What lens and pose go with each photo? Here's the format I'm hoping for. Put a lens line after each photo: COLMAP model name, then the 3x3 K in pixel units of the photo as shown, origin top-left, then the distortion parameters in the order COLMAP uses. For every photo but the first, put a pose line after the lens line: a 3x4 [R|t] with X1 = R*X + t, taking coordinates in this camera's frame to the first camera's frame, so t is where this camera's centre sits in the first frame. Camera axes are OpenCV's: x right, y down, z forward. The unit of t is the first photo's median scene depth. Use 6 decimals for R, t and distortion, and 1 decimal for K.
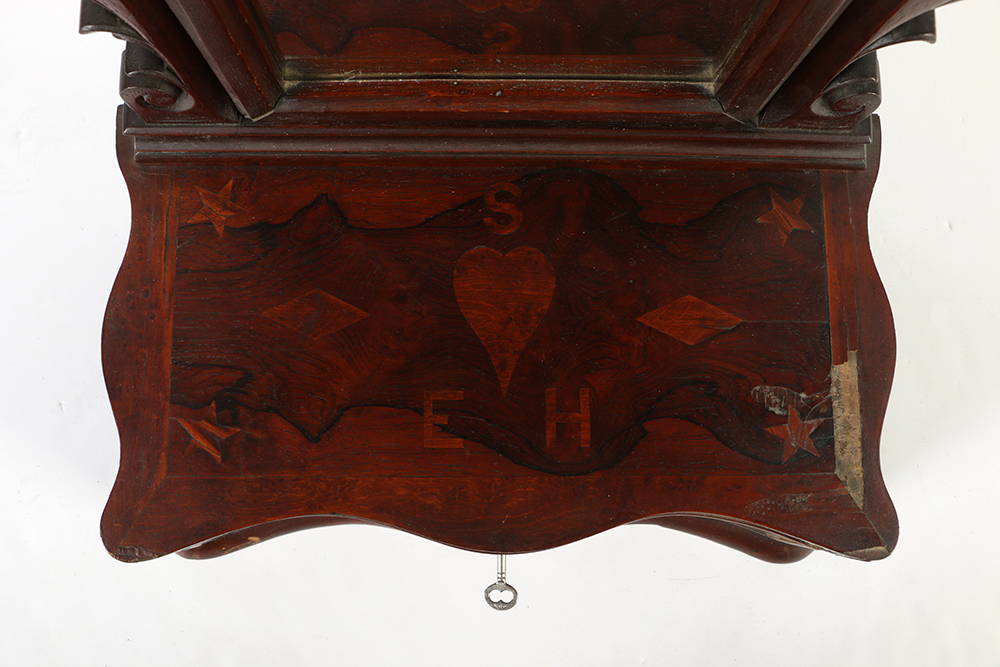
lens RADIAL K [[877.0, 0, 502.5], [0, 877.0, 332.3], [0, 0, 1]] dist [-0.150034, 0.089108]
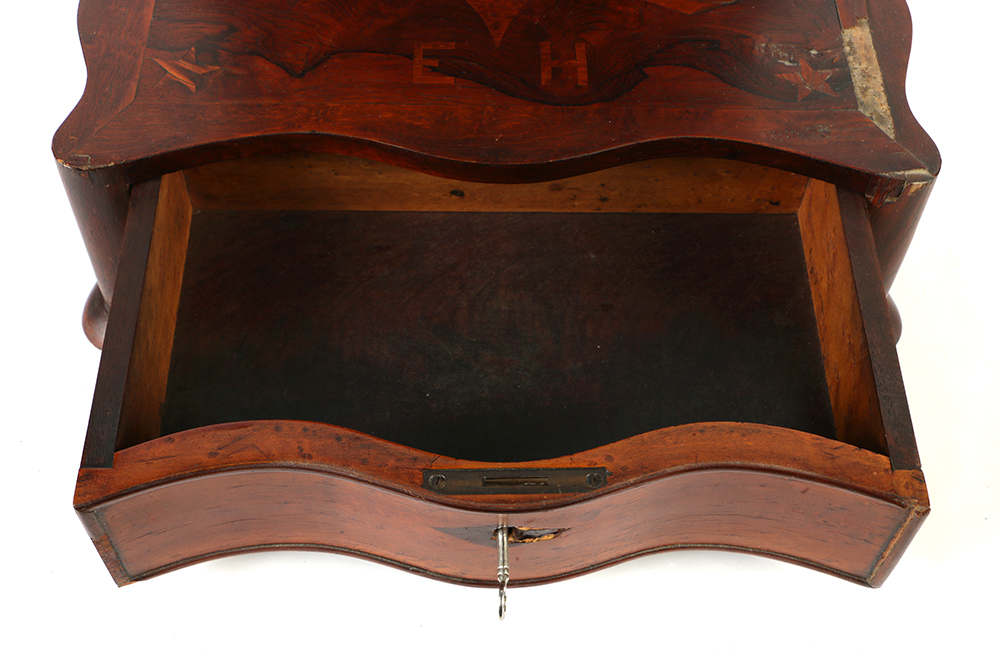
lens RADIAL K [[1338.5, 0, 500.4], [0, 1338.5, 333.6], [0, 0, 1]] dist [0.002660, 0.000000]
pose [[0.999932, -0.009442, -0.006784, 0.012509], [0.005200, 0.885094, -0.465382, 1.035633], [0.010398, 0.465316, 0.885084, -0.161080]]
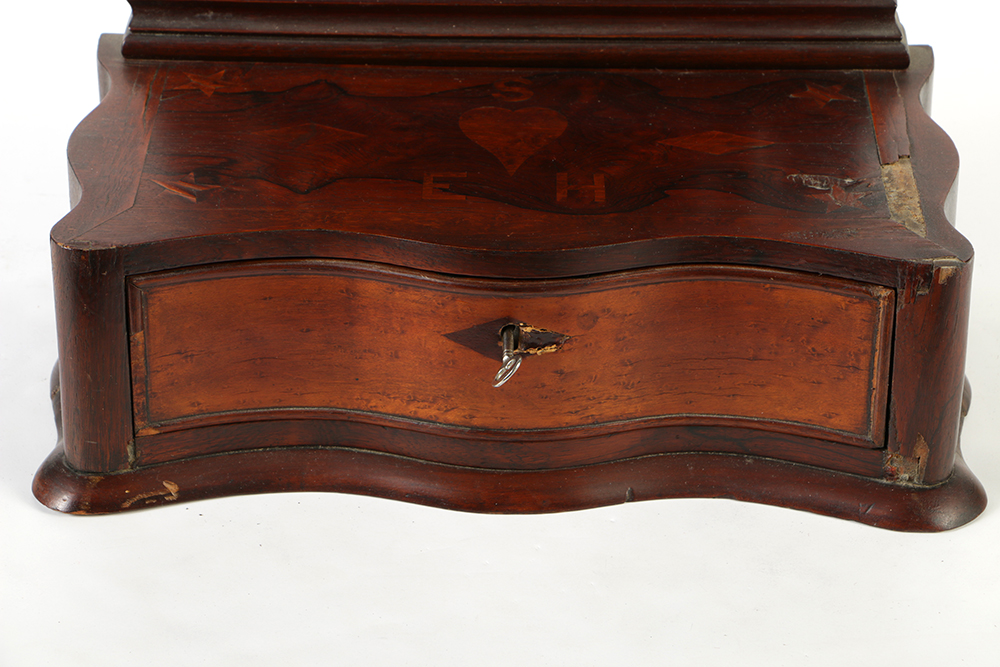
lens RADIAL K [[3192.8, 0, 506.7], [0, 3192.8, 336.6], [0, 0, 1]] dist [0.501211, 0.000000]
pose [[0.999580, -0.014114, -0.025314, 0.079479], [-0.011971, 0.594363, -0.804108, 2.854865], [0.026395, 0.804073, 0.593945, -0.852660]]
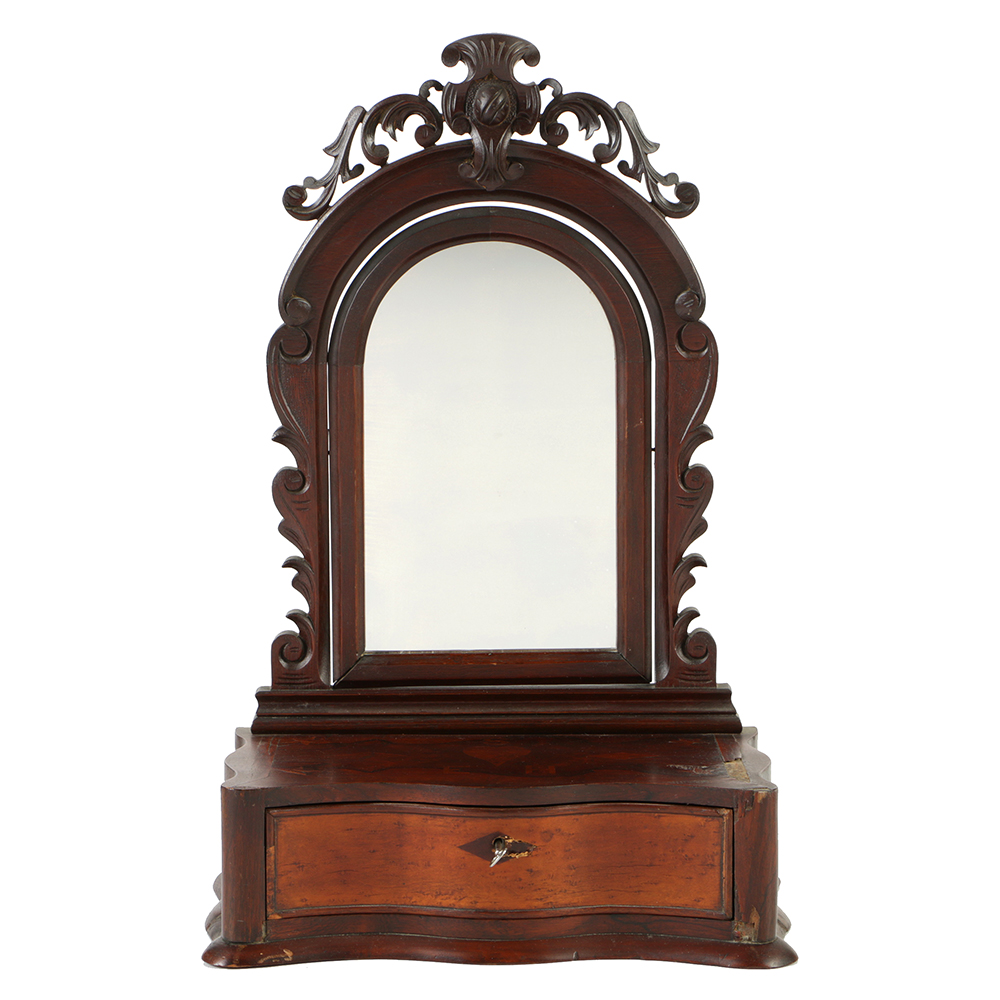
lens RADIAL K [[3374.8, 0, 495.2], [0, 3374.8, 553.8], [0, 0, 1]] dist [0.104522, 0.000000]
pose [[0.999382, -0.035151, 0.000880, 0.019430], [0.010141, 0.264180, -0.964420, 5.007646], [0.033668, 0.963832, 0.264374, -0.860165]]
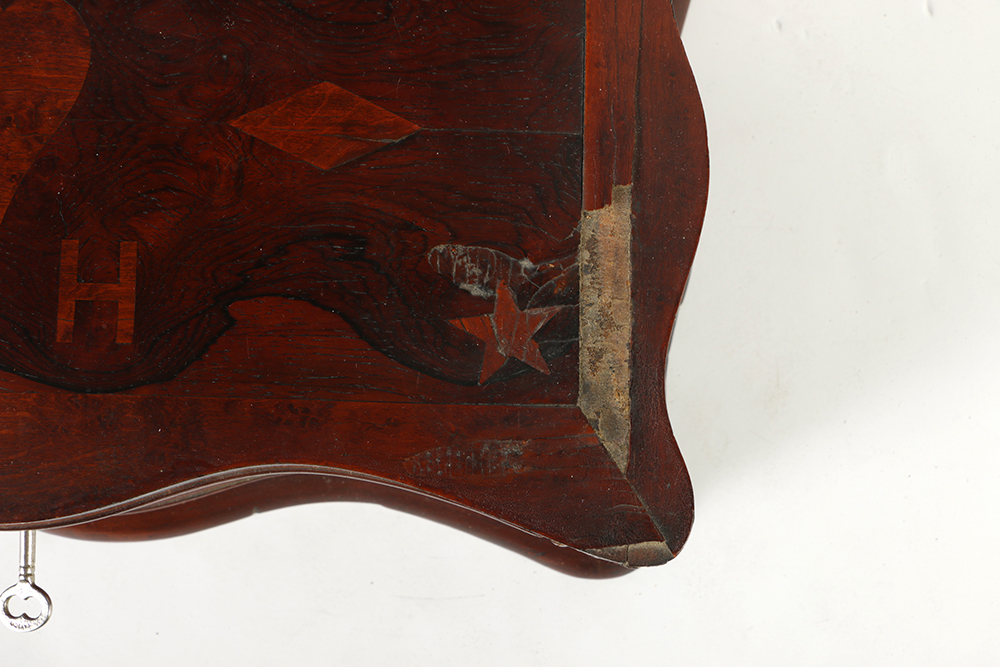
lens RADIAL K [[1236.6, 0, 498.4], [0, 1236.6, 331.7], [0, 0, 1]] dist [-0.053873, 0.000000]
pose [[0.999309, 0.019819, -0.031455, 0.359854], [-0.018452, 0.998897, 0.043174, 0.083499], [0.032276, -0.042564, 0.998572, 0.205844]]
